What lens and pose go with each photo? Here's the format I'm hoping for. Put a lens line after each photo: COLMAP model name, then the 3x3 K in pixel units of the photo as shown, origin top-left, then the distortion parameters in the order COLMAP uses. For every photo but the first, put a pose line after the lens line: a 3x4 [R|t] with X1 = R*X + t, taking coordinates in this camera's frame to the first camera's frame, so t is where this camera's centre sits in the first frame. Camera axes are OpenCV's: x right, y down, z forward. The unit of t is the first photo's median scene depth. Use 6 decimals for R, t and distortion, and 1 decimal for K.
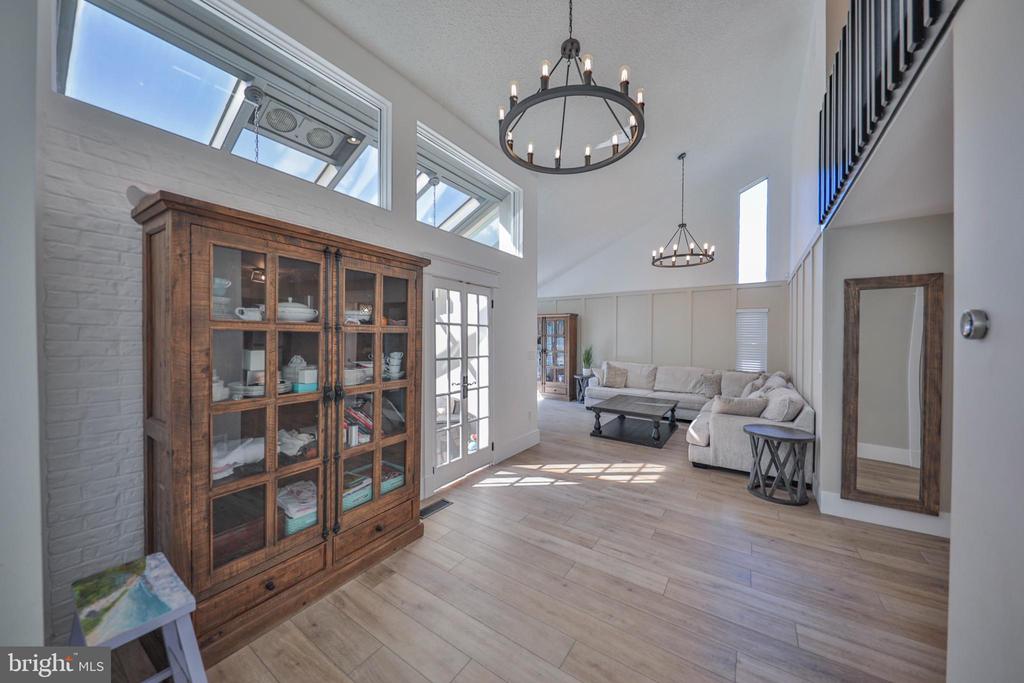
lens RADIAL K [[347.3, 0, 512.0], [0, 347.3, 341.5], [0, 0, 1]] dist [-0.001040, -0.000034]
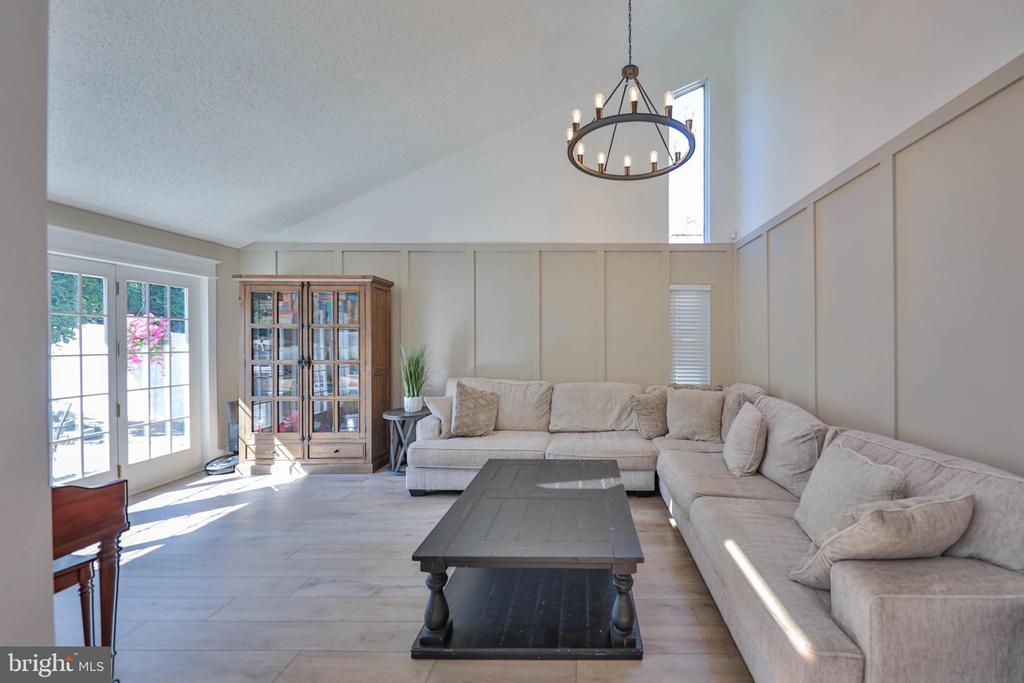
lens RADIAL K [[385.3, 0, 581.5], [0, 385.3, 342.8], [0, 0, 1]] dist [0.000646, 0.000019]
pose [[0.825806, -0.010206, 0.563862, 0.229307], [0.011814, 0.999930, 0.000795, 0.014958], [-0.563831, 0.006005, 0.825869, 0.916532]]
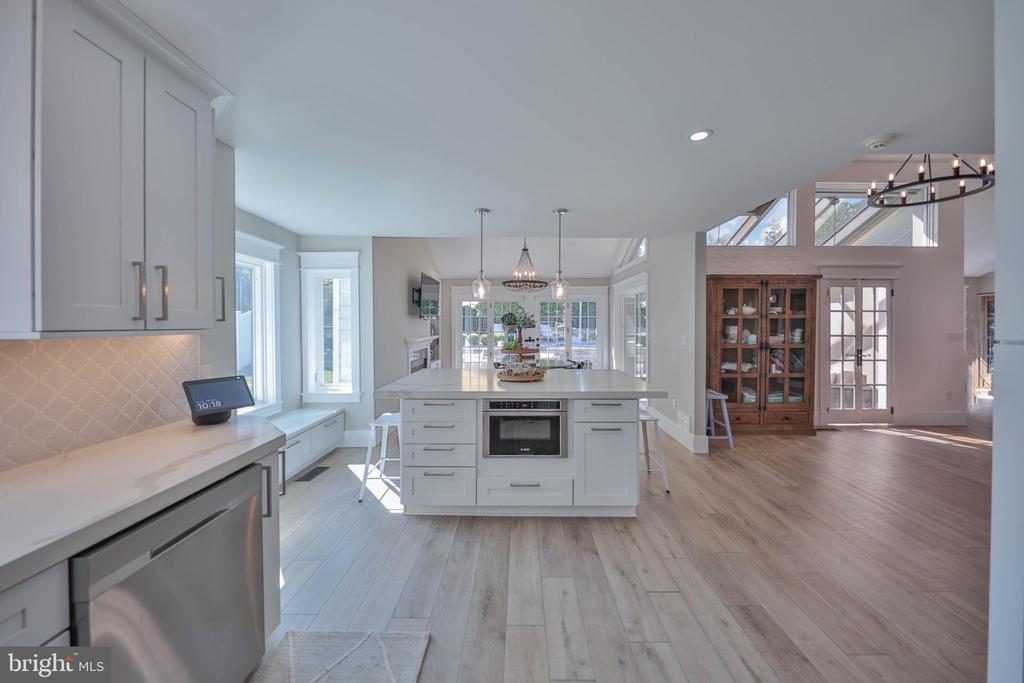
lens RADIAL K [[370.3, 0, 530.9], [0, 370.3, 327.8], [0, 0, 1]] dist [0.000784, -0.000026]
pose [[0.574315, 0.005294, -0.818617, 0.304921], [-0.005816, 0.999980, 0.002387, 0.019783], [0.818614, 0.003390, 0.574334, -0.852896]]
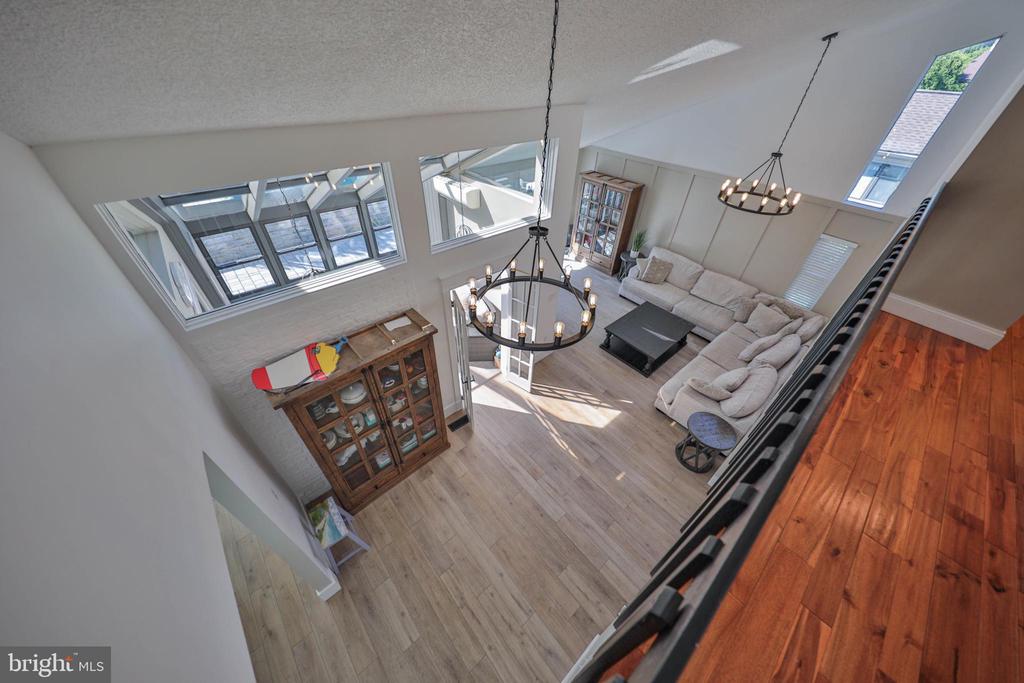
lens RADIAL K [[339.7, 0, 512.0], [0, 339.7, 341.5], [0, 0, 1]] dist [-0.006306, -0.000174]
pose [[0.968772, 0.176720, -0.173930, 0.184748], [-0.024139, 0.765343, 0.643169, -0.701458], [0.246777, -0.618886, 0.745709, 0.069127]]
